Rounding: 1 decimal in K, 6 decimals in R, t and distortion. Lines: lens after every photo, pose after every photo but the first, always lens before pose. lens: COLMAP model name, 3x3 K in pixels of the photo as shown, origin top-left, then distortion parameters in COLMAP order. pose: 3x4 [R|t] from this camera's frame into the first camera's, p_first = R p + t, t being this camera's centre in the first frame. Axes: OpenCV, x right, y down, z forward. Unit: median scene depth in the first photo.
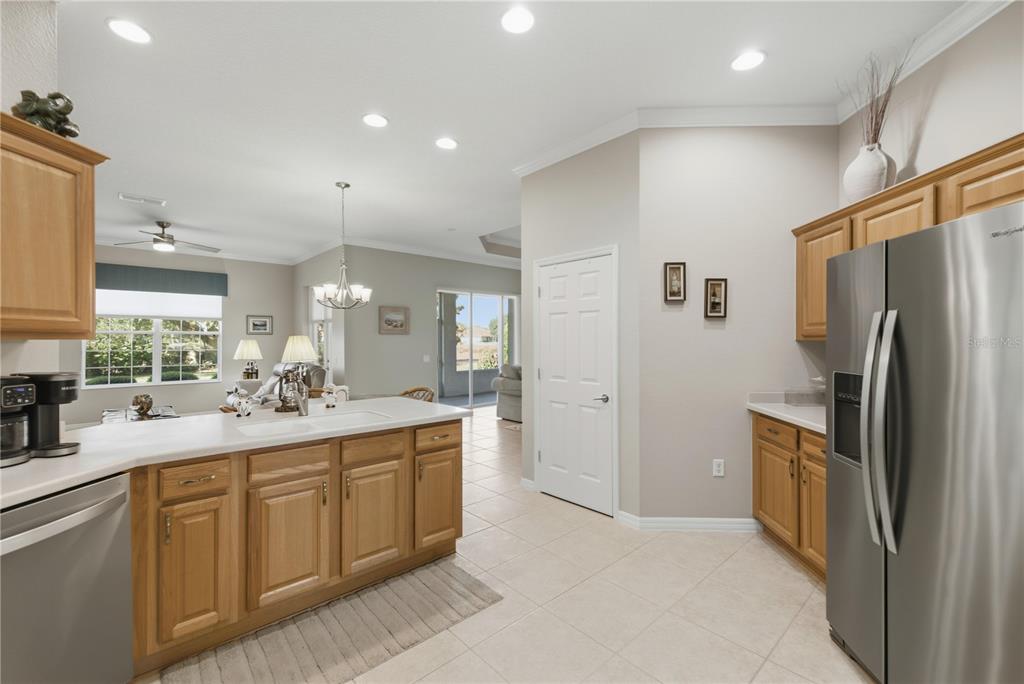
lens RADIAL K [[433.6, 0, 508.9], [0, 433.6, 347.1], [0, 0, 1]] dist [0.002119, 0.000266]
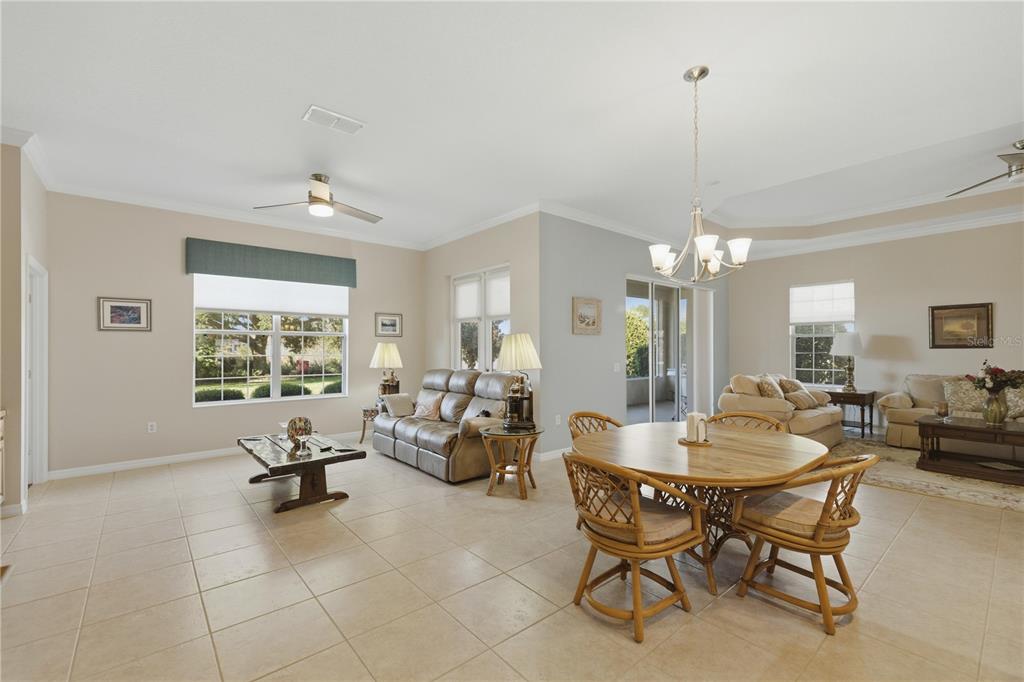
lens RADIAL K [[433.6, 0, 518.2], [0, 433.6, 343.3], [0, 0, 1]] dist [0.002119, 0.000266]
pose [[0.999088, -0.001657, -0.042663, -0.332872], [0.000921, 0.999851, -0.017258, -0.002453], [0.042685, 0.017203, 0.998940, 0.236277]]
